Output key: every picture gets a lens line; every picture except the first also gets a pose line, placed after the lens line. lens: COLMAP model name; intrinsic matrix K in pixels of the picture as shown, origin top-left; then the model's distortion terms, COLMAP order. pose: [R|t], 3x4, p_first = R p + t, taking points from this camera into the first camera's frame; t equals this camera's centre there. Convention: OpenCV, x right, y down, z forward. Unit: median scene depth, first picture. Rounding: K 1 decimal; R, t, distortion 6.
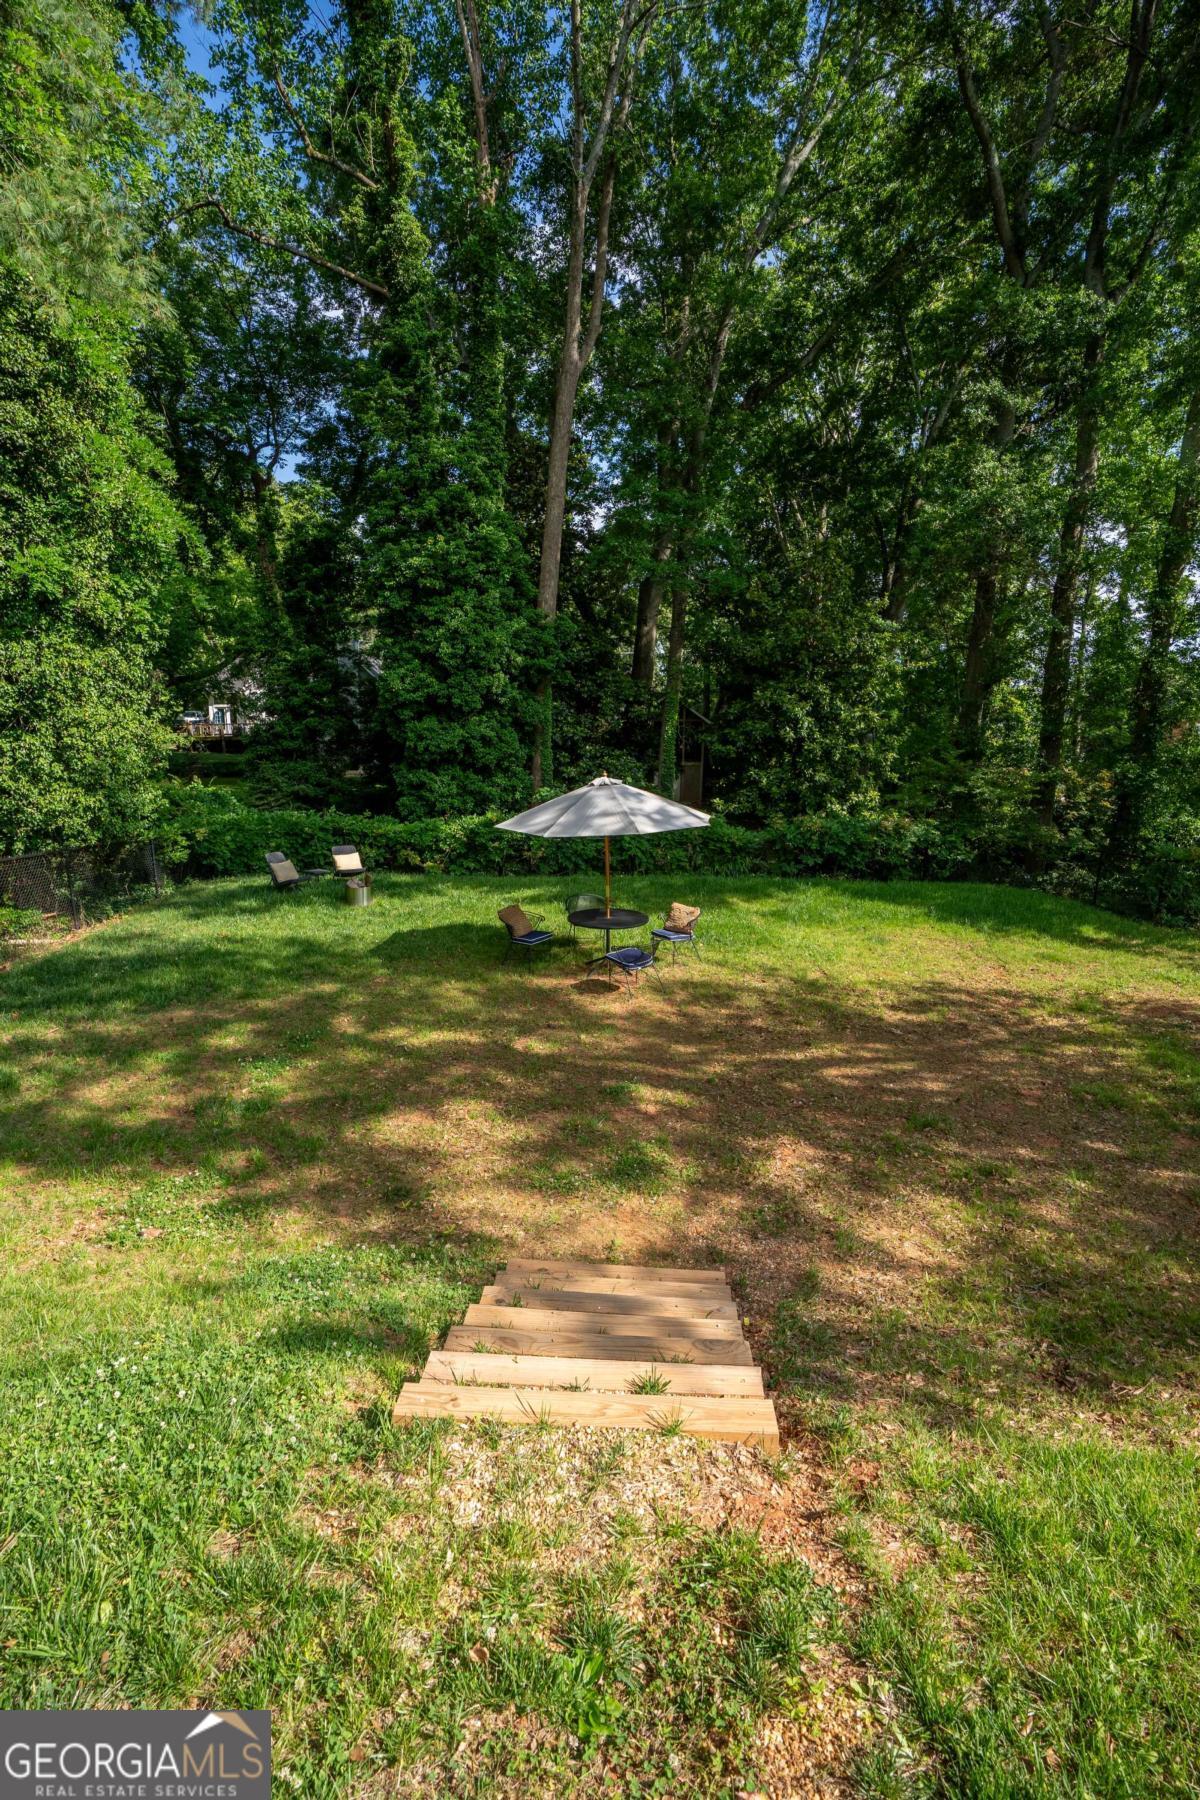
lens RADIAL K [[865.6, 0, 599.1], [0, 865.6, 894.9], [0, 0, 1]] dist [-0.035672, 0.007880]
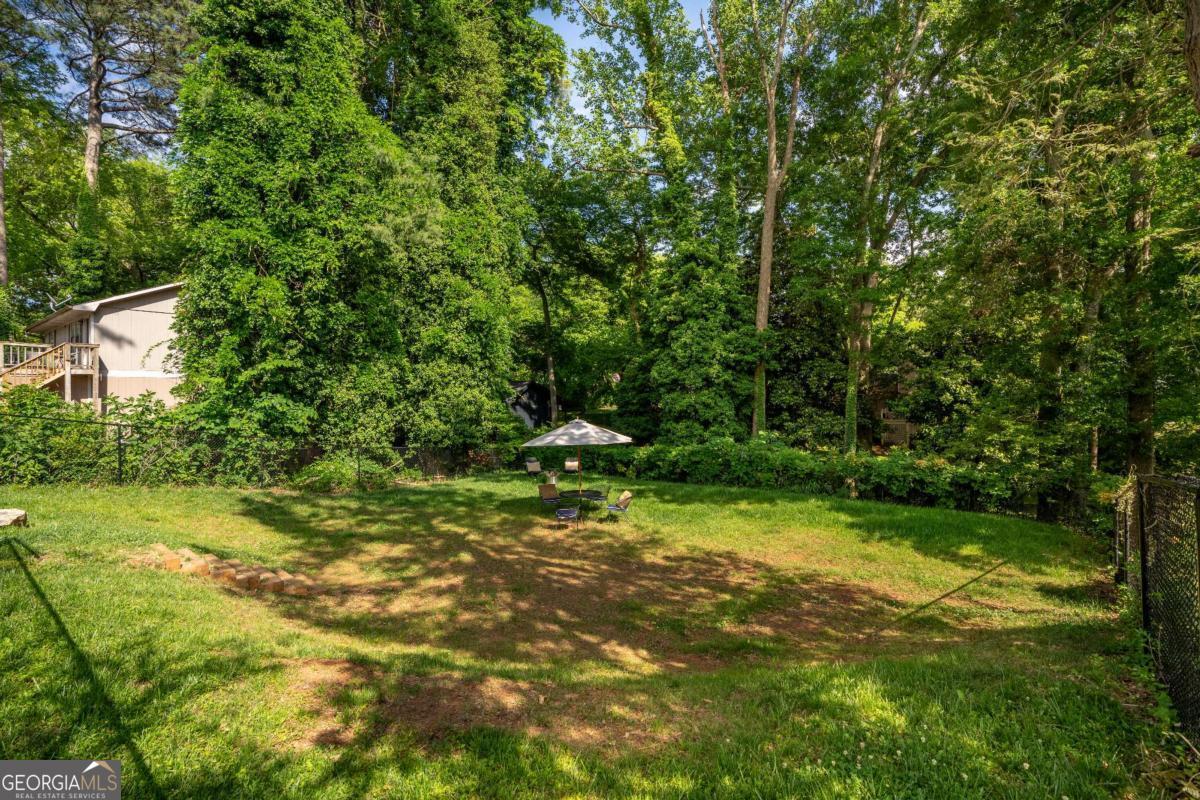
lens RADIAL K [[577.0, 0, 587.3], [0, 577.0, 397.2], [0, 0, 1]] dist [-0.035672, 0.007880]
pose [[0.778651, -0.017912, -0.627201, 0.493497], [-0.109290, 0.980441, -0.163681, 0.016942], [0.617866, 0.195997, 0.761464, 0.012170]]
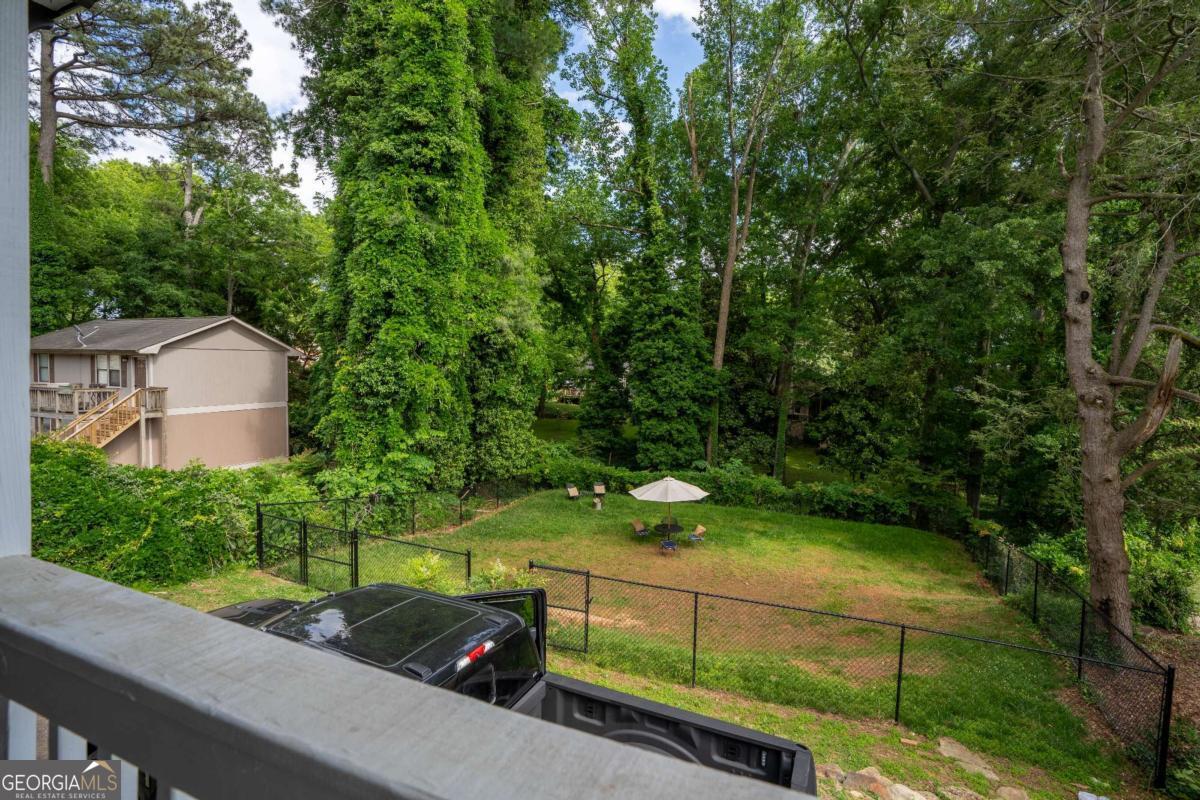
lens RADIAL K [[577.0, 0, 589.9], [0, 577.0, 400.5], [0, 0, 1]] dist [-0.035672, 0.007880]
pose [[0.914074, 0.036974, -0.403857, 0.296629], [-0.094135, 0.987981, -0.122609, -0.075723], [0.394470, 0.150091, 0.906568, -0.462123]]
